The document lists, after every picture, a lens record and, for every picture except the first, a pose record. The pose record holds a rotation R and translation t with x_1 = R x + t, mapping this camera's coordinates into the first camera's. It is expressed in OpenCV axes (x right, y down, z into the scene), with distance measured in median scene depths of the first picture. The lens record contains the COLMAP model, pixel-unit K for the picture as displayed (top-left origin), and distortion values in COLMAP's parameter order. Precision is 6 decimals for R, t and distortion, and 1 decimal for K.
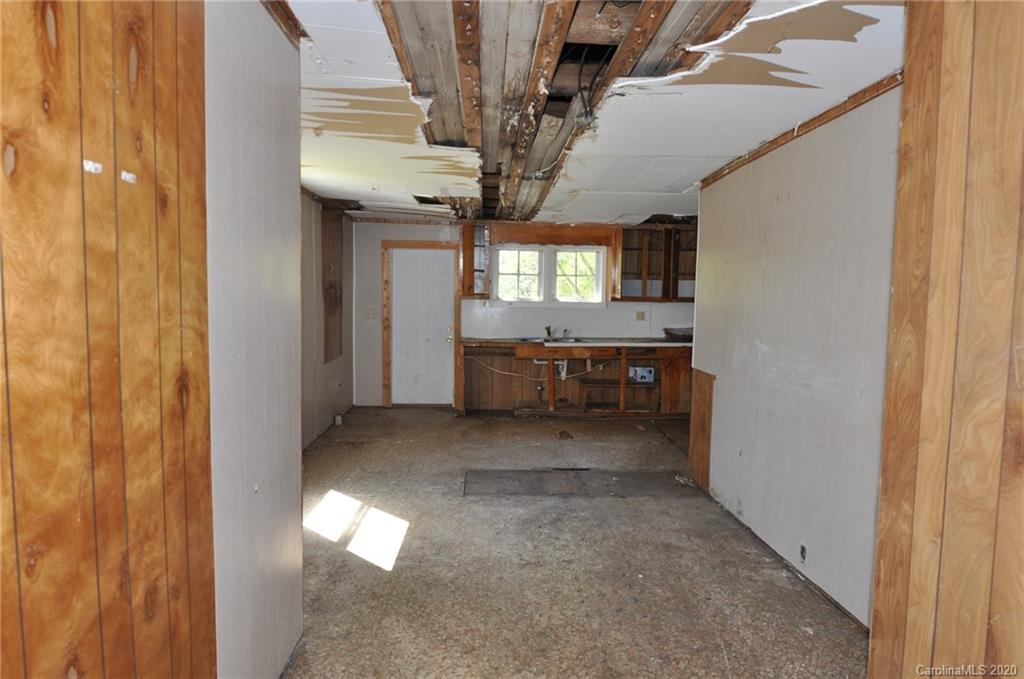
lens RADIAL K [[617.2, 0, 515.2], [0, 617.2, 341.2], [0, 0, 1]] dist [-0.015085, -0.001770]
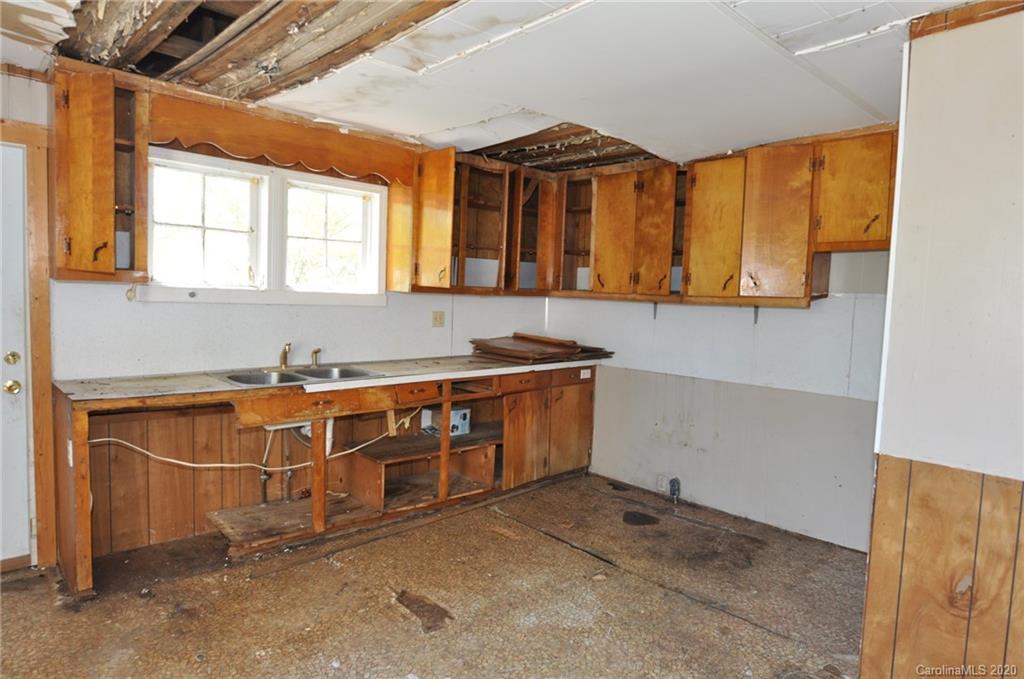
lens RADIAL K [[617.2, 0, 507.9], [0, 617.2, 340.3], [0, 0, 1]] dist [-0.015085, -0.001770]
pose [[0.762381, -0.034990, 0.646182, -0.118311], [0.022804, 0.999370, 0.027210, -0.036250], [-0.646727, -0.006009, 0.762698, 0.537044]]
